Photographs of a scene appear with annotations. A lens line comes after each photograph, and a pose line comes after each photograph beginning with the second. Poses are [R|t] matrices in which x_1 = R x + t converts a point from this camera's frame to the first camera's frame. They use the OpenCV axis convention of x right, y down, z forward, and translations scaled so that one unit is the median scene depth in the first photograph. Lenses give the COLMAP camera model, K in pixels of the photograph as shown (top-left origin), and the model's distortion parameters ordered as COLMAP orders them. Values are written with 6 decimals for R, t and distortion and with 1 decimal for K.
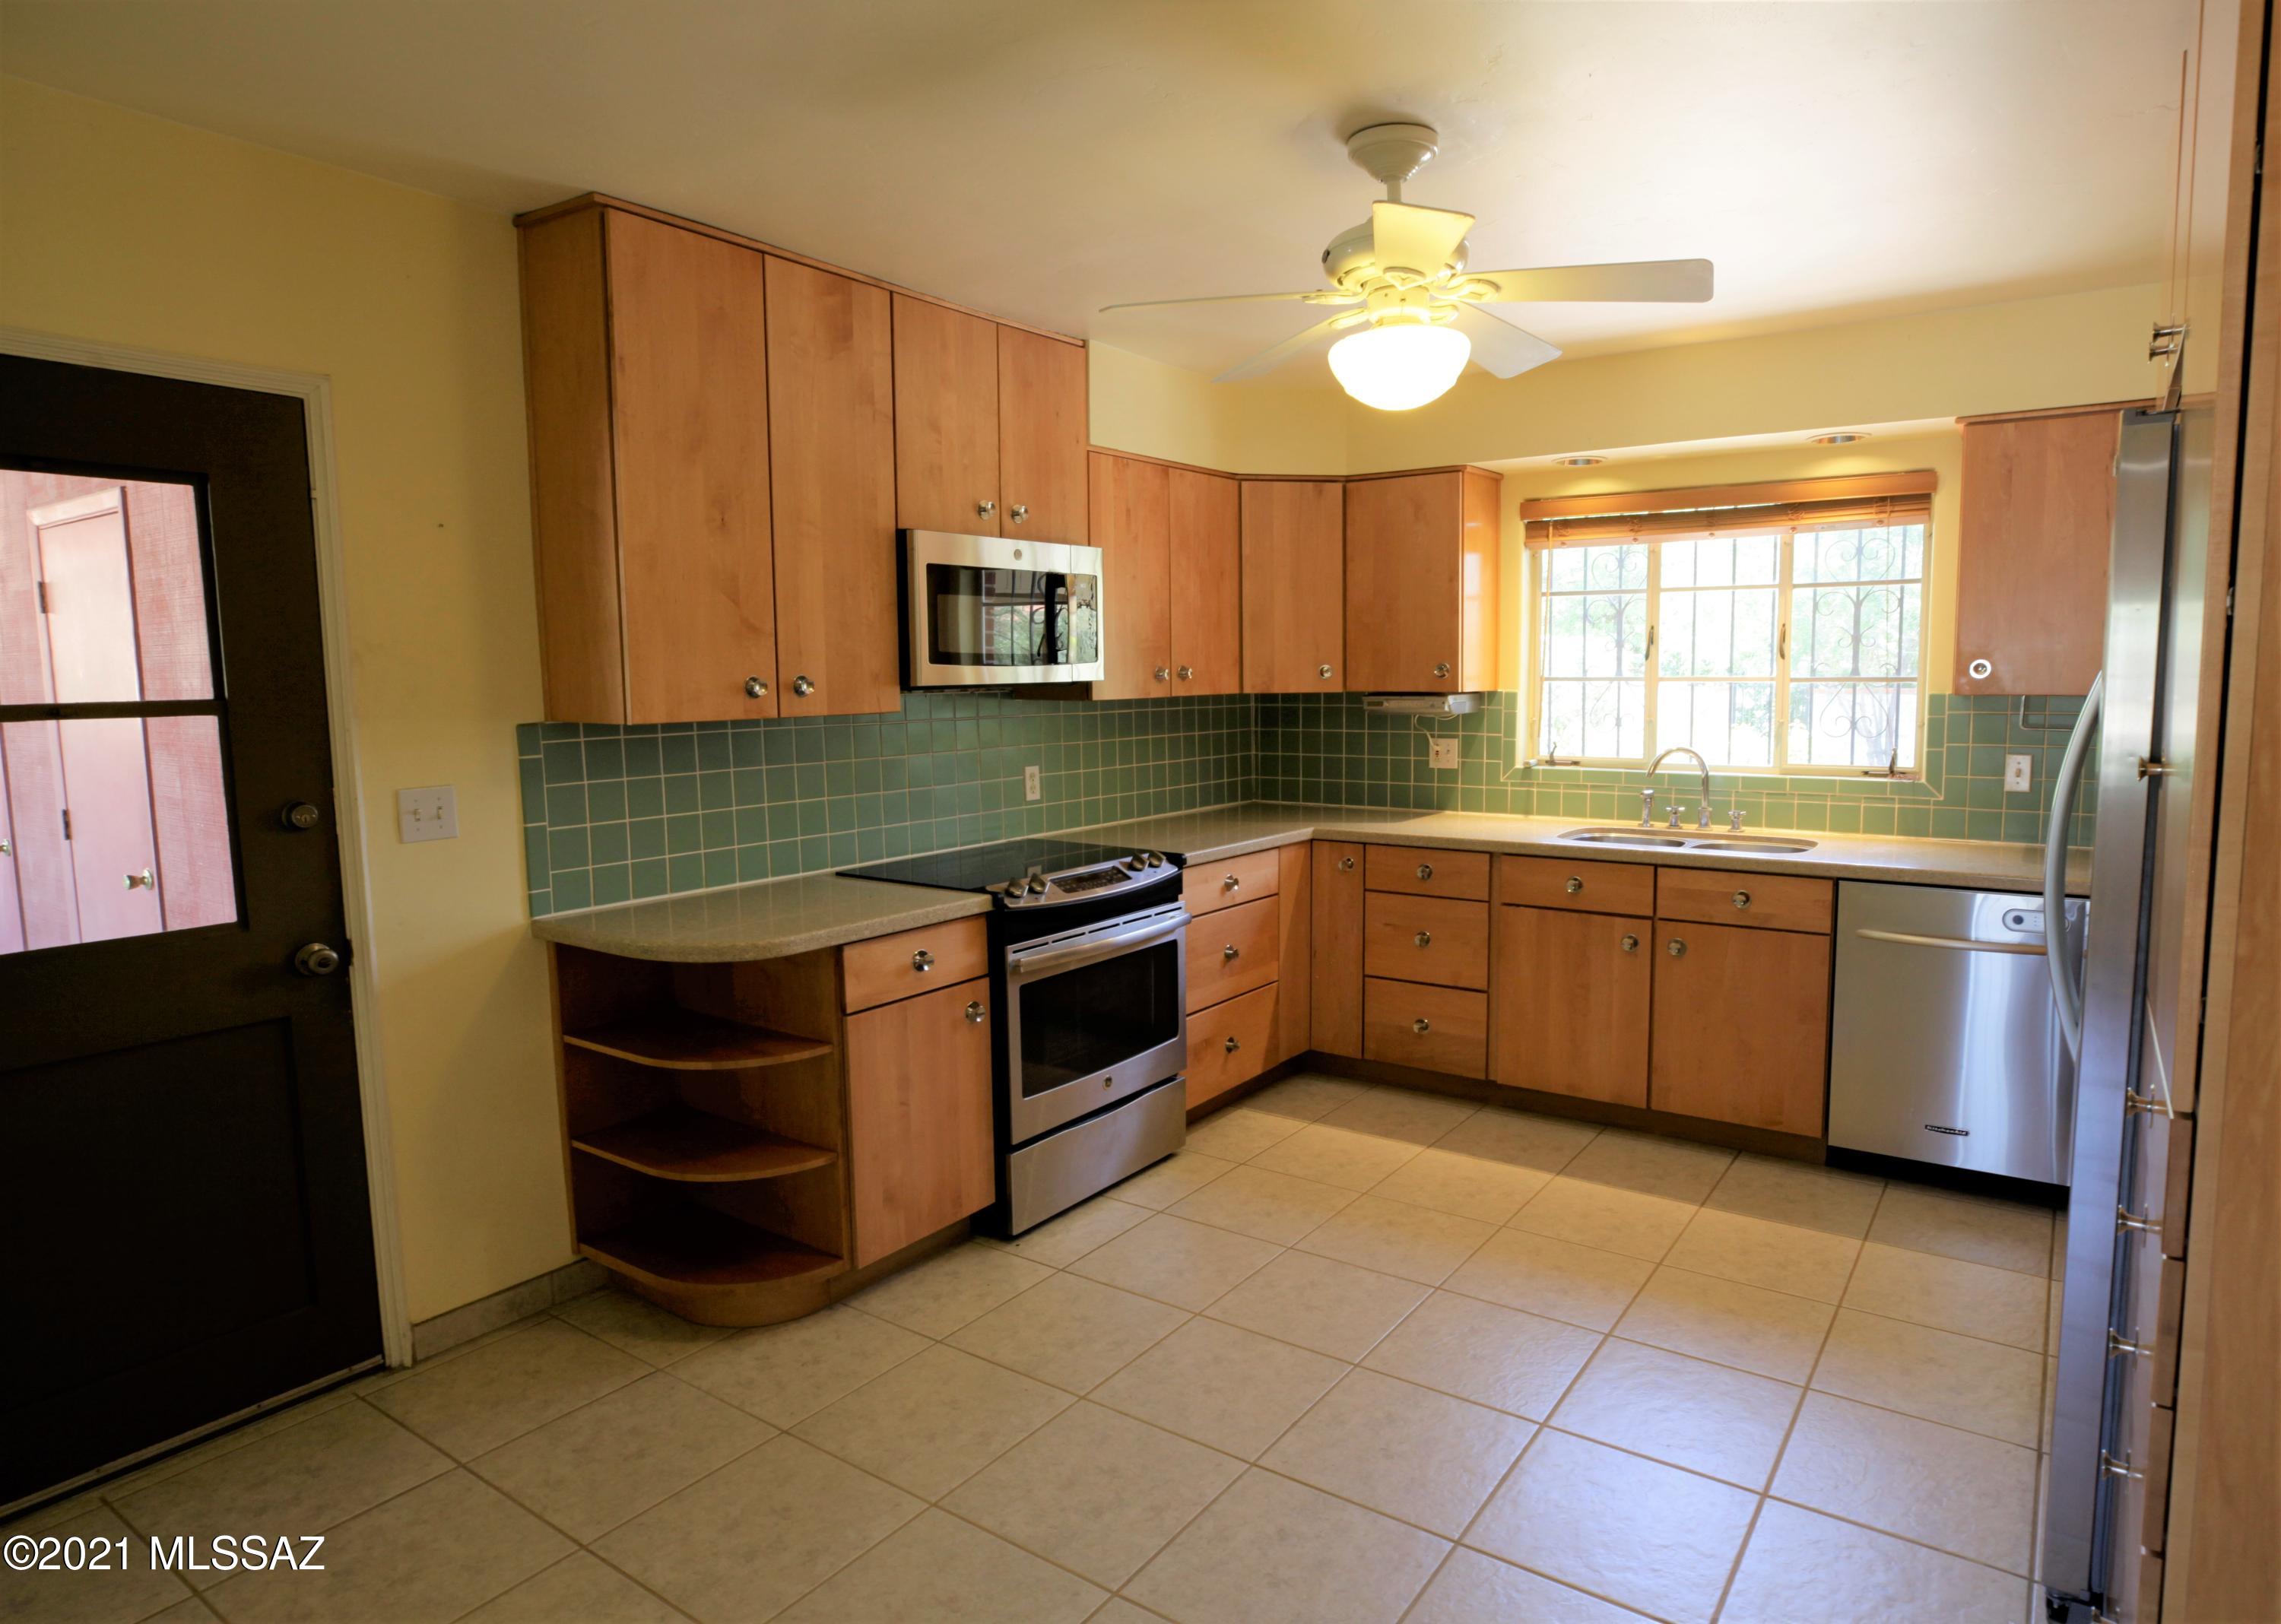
lens RADIAL K [[1321.7, 0, 1243.1], [0, 1321.7, 804.2], [0, 0, 1]] dist [-0.005311, -0.000163]
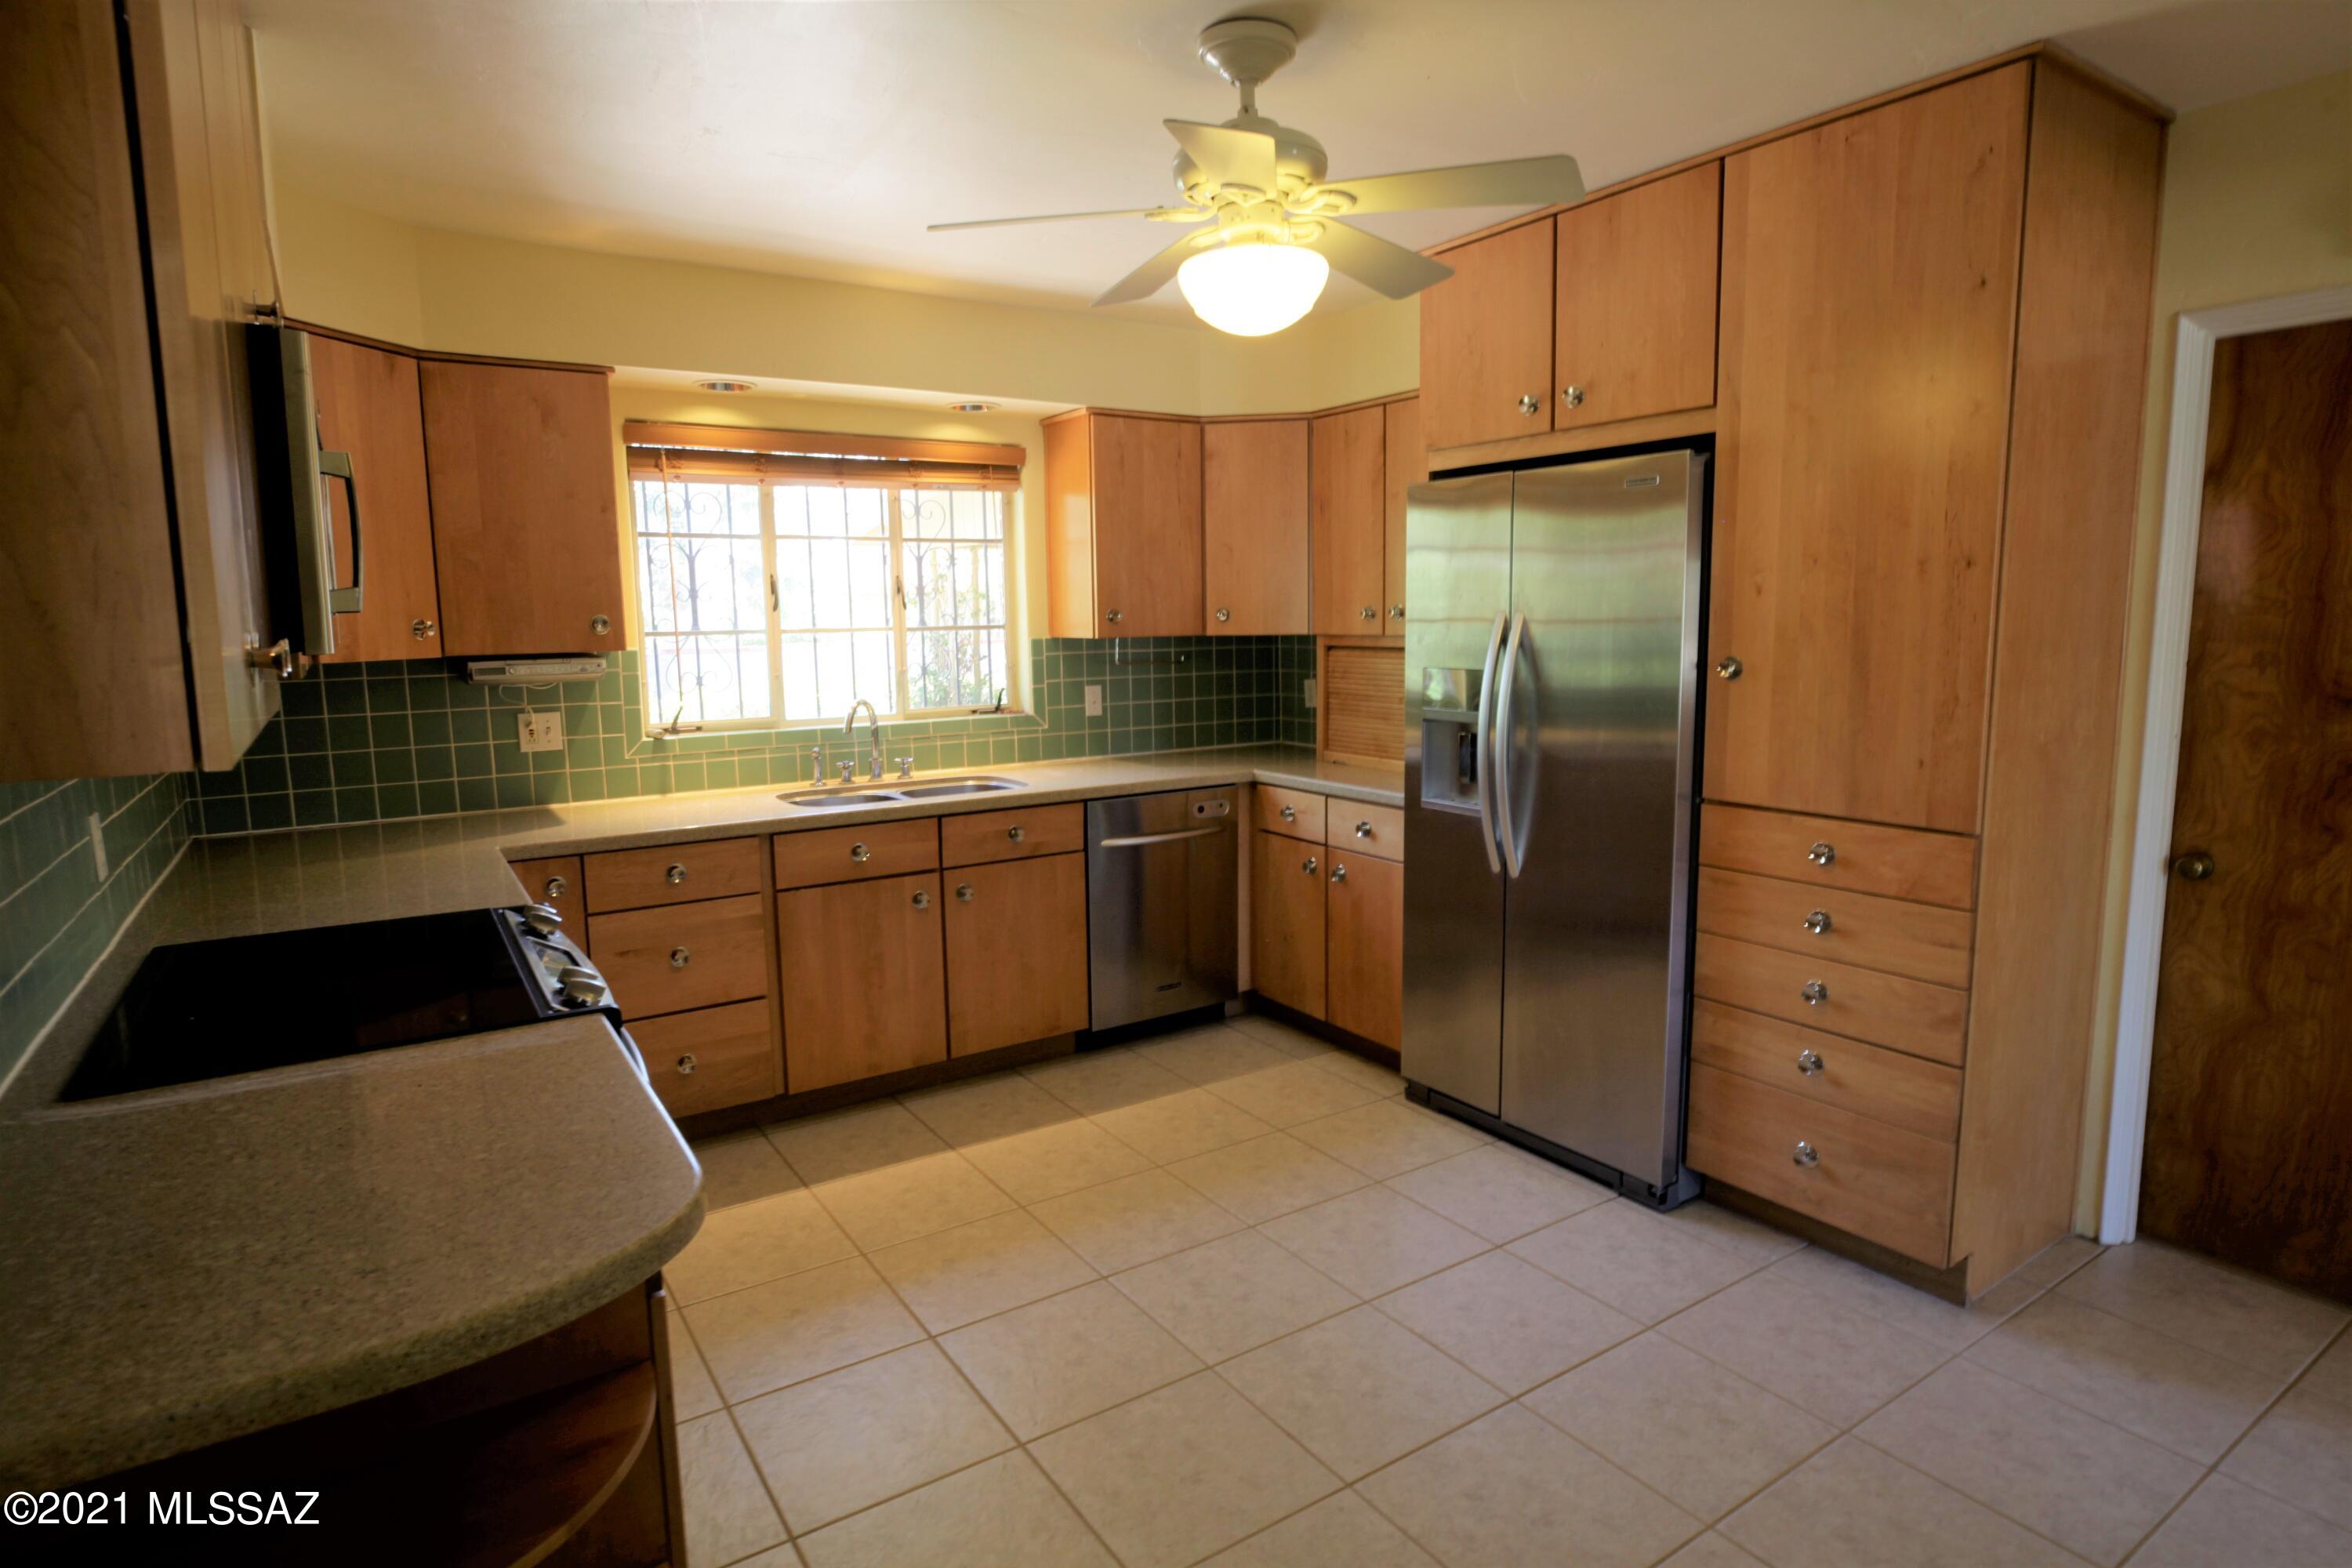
lens RADIAL K [[1251.0, 0, 1185.6], [0, 1251.0, 776.6], [0, 0, 1]] dist [-0.034855, 0.018449]
pose [[0.393027, -0.118463, 0.911864, -0.426918], [0.105424, 0.990933, 0.083296, -0.038253], [-0.913464, 0.063395, 0.401952, 0.412536]]
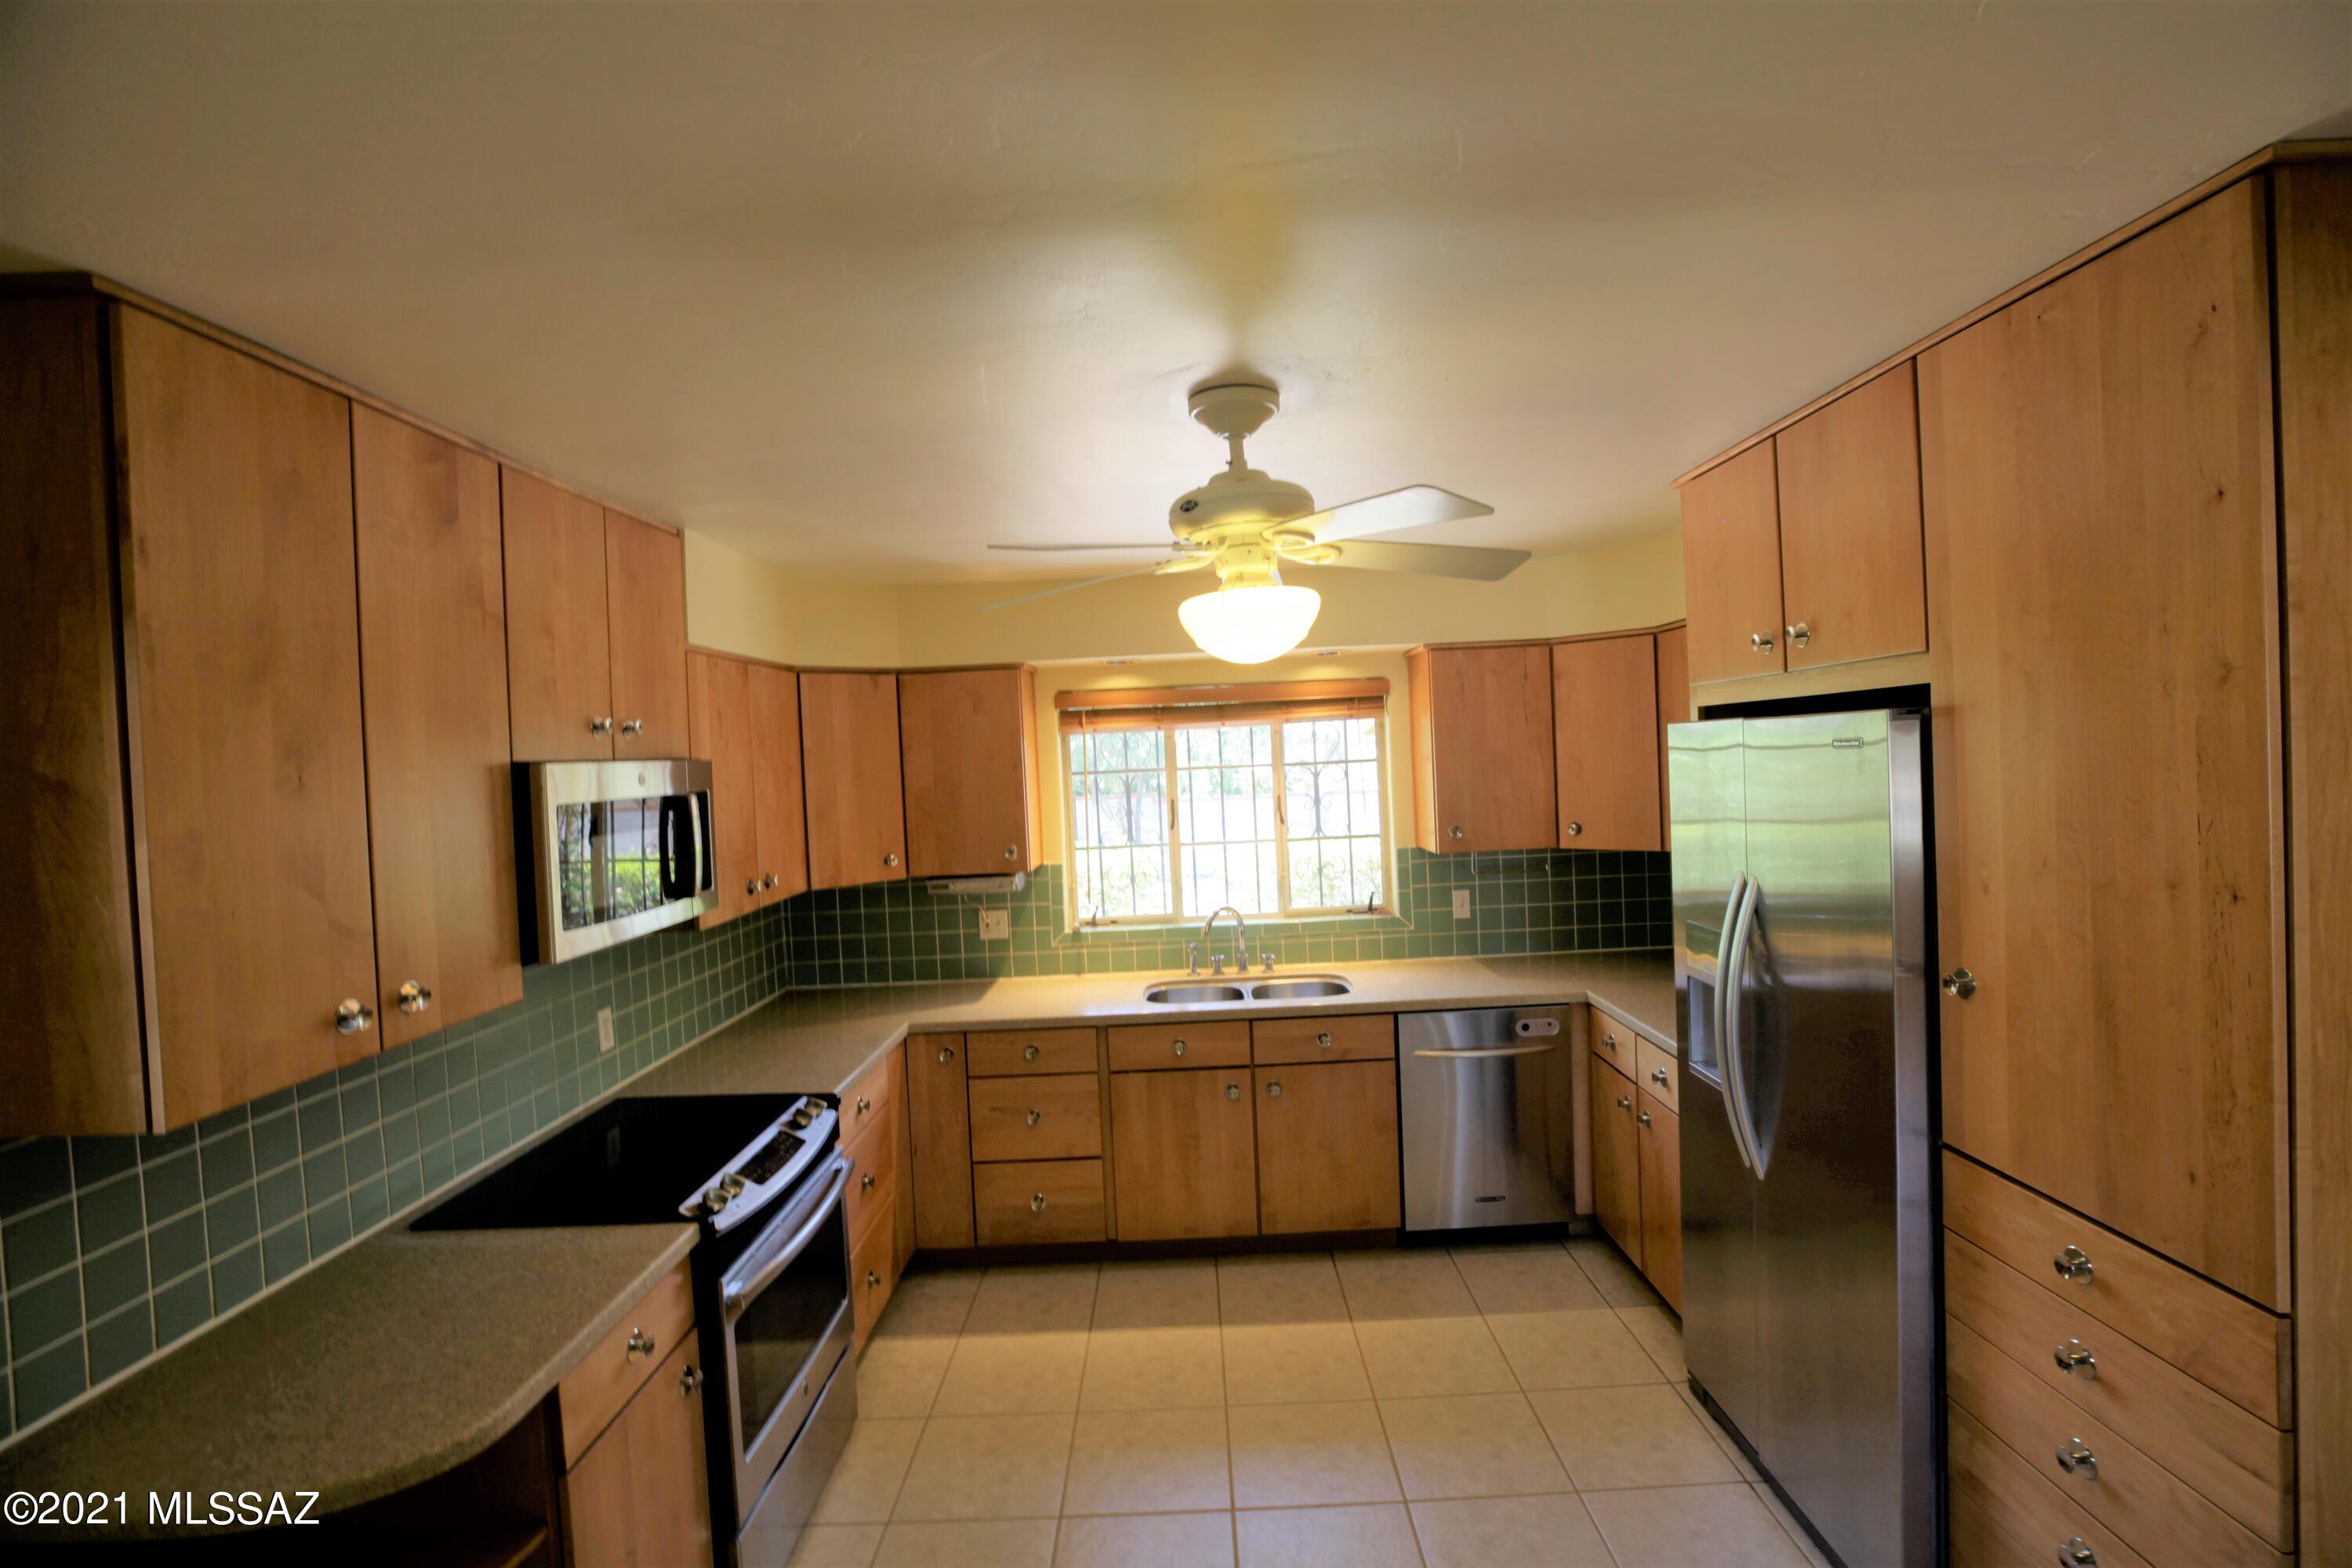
lens RADIAL K [[1070.3, 0, 1186.7], [0, 1070.3, 783.3], [0, 0, 1]] dist [-0.041545, 0.013413]
pose [[0.836929, -0.044096, 0.545532, -0.209125], [0.095046, 0.993314, -0.065525, -0.092554], [-0.538996, 0.106691, 0.835524, 0.216019]]
